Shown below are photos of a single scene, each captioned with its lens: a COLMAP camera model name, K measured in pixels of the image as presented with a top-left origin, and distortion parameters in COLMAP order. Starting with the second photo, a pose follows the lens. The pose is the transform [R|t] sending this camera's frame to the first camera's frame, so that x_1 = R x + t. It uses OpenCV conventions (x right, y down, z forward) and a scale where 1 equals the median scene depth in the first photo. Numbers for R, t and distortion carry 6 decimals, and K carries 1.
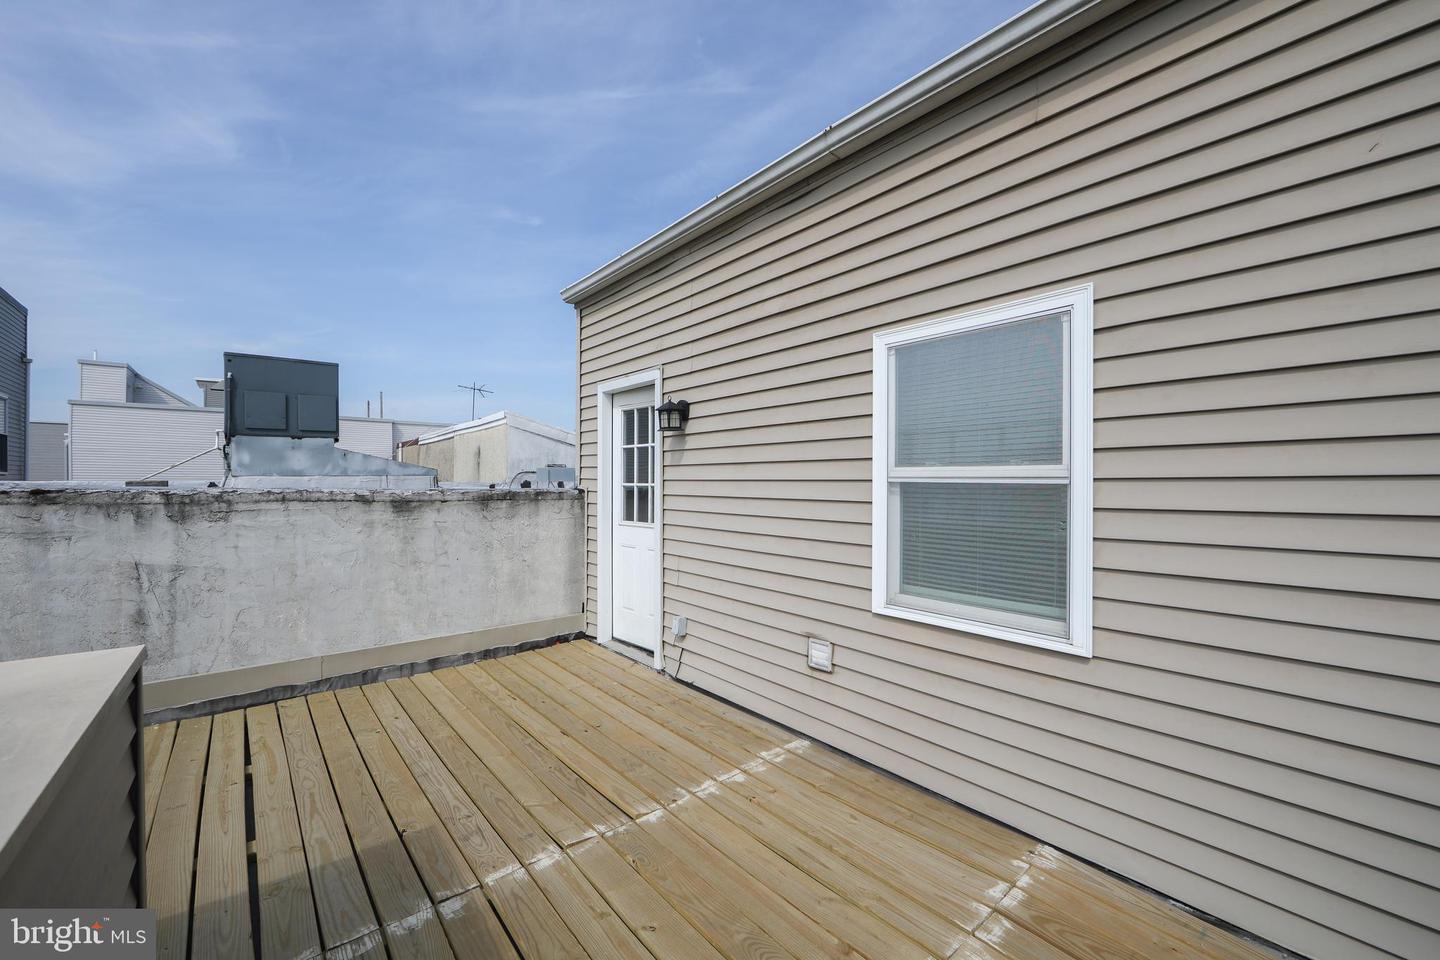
lens RADIAL K [[587.2, 0, 723.1], [0, 587.2, 470.5], [0, 0, 1]] dist [-0.013011, 0.000454]
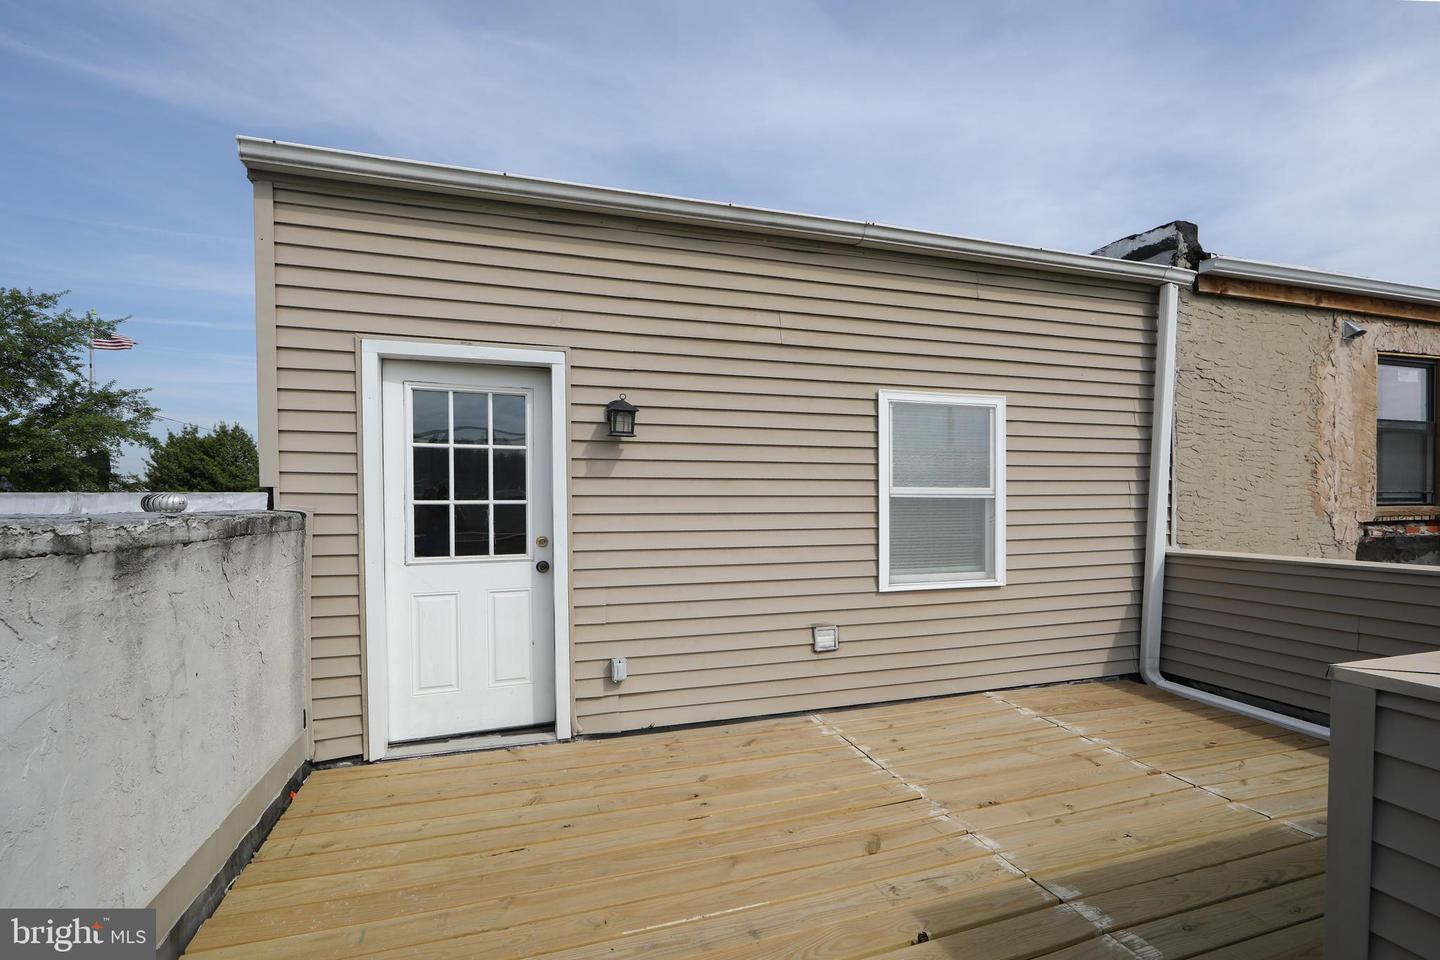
lens RADIAL K [[590.1, 0, 718.2], [0, 590.1, 497.0], [0, 0, 1]] dist [-0.014809, -0.000144]
pose [[0.409304, 0.002813, 0.912394, -1.115180], [-0.014091, 0.999895, 0.003239, 0.019260], [-0.912289, -0.014183, 0.409301, 0.751664]]
